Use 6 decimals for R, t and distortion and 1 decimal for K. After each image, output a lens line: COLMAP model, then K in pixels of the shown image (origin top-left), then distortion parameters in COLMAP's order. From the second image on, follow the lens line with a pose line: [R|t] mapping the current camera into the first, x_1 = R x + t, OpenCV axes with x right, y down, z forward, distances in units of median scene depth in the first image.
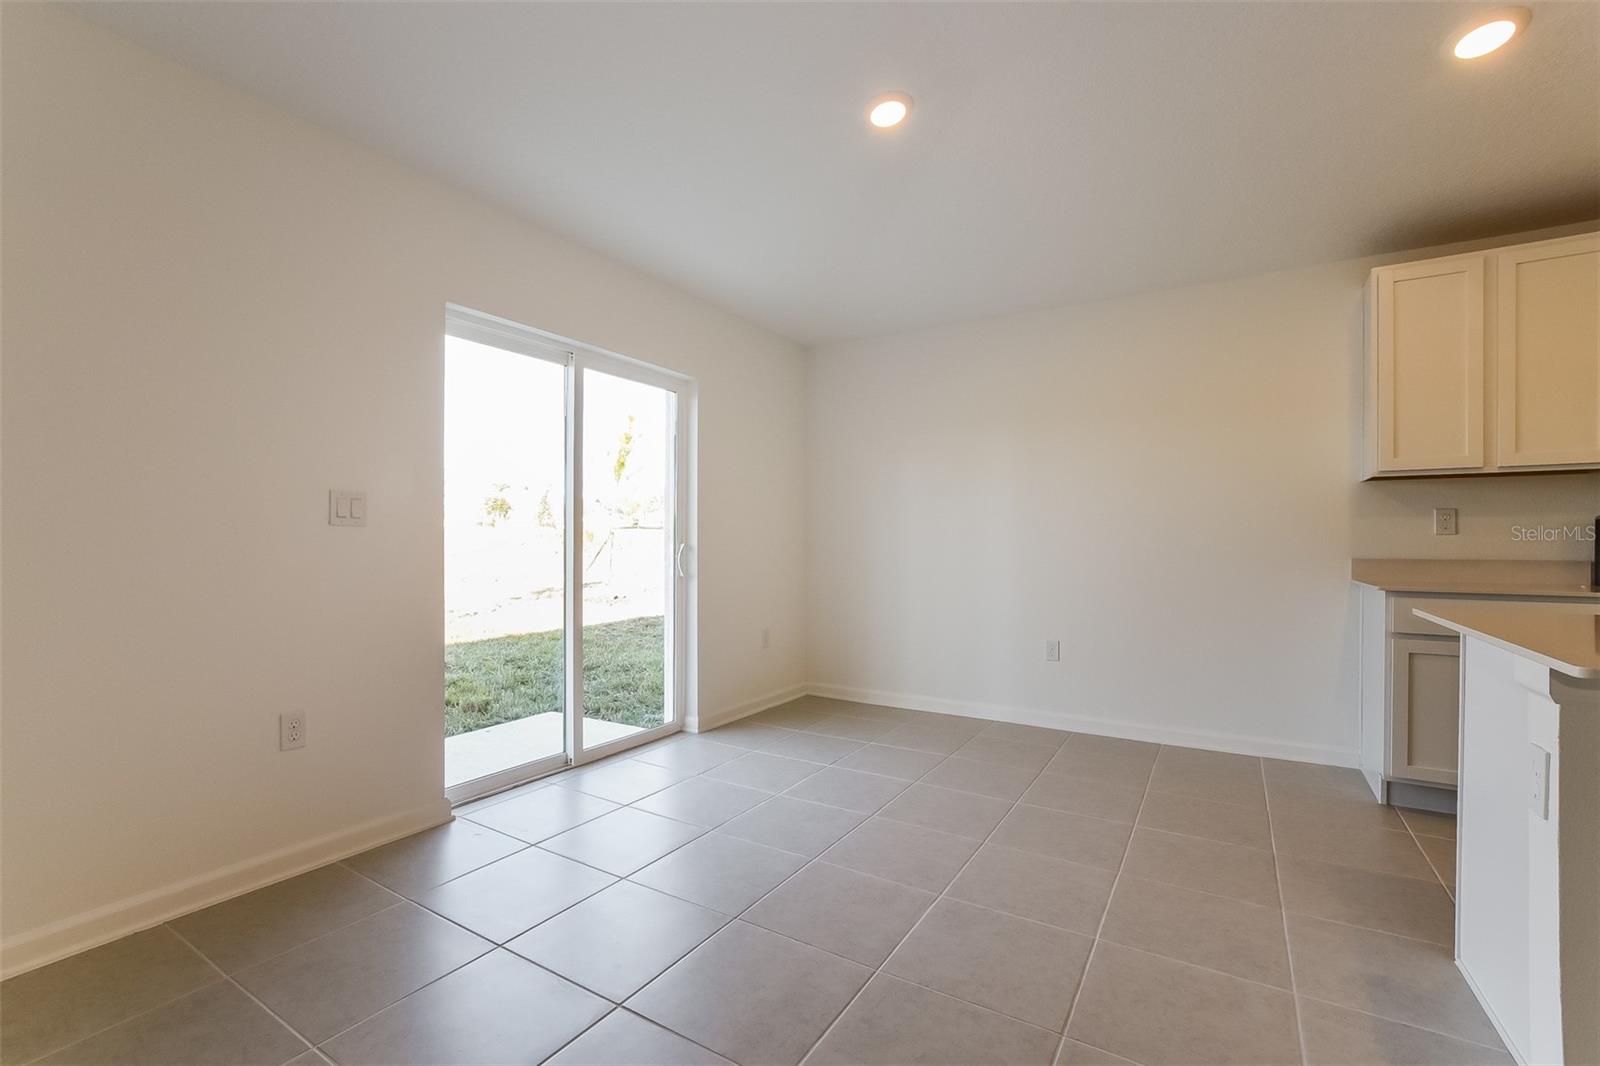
lens RADIAL K [[696.2, 0, 783.6], [0, 696.2, 541.0], [0, 0, 1]] dist [-0.009386, -0.001059]
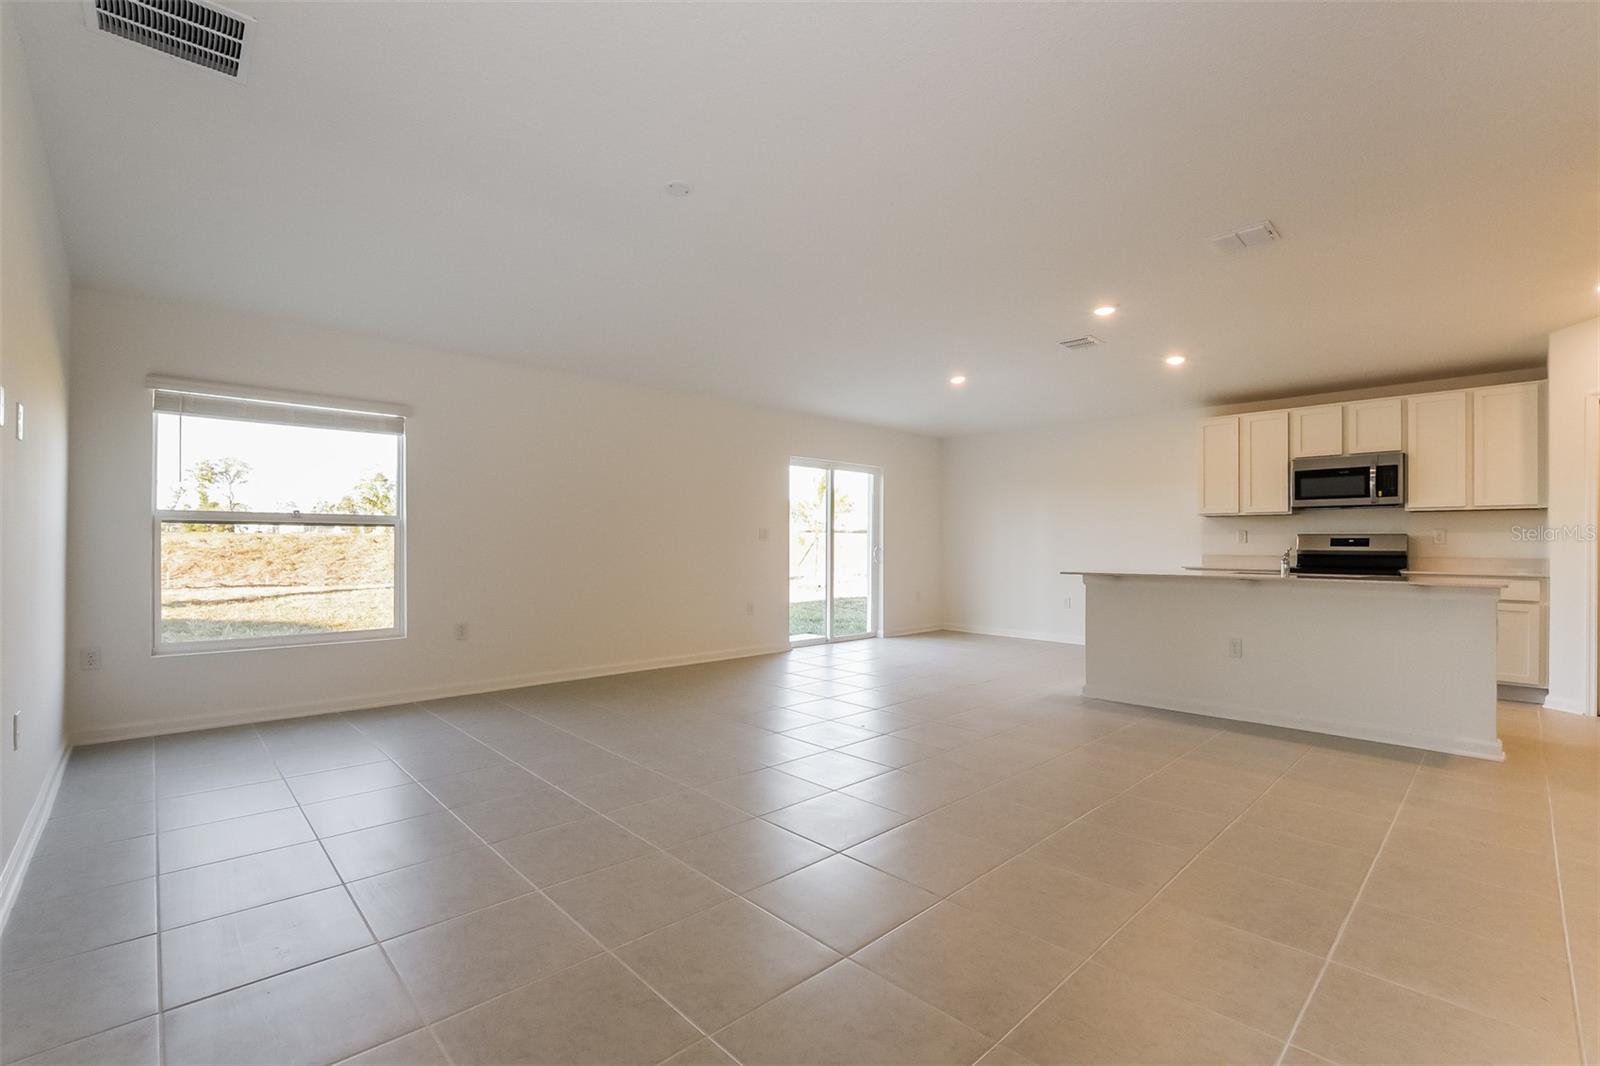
lens RADIAL K [[696.2, 0, 789.0], [0, 696.2, 548.3], [0, 0, 1]] dist [-0.009386, -0.001059]
pose [[0.966699, 0.003925, -0.255885, 0.175716], [-0.003329, 0.999991, 0.002764, 0.004281], [0.255893, -0.001820, 0.966703, -1.396314]]
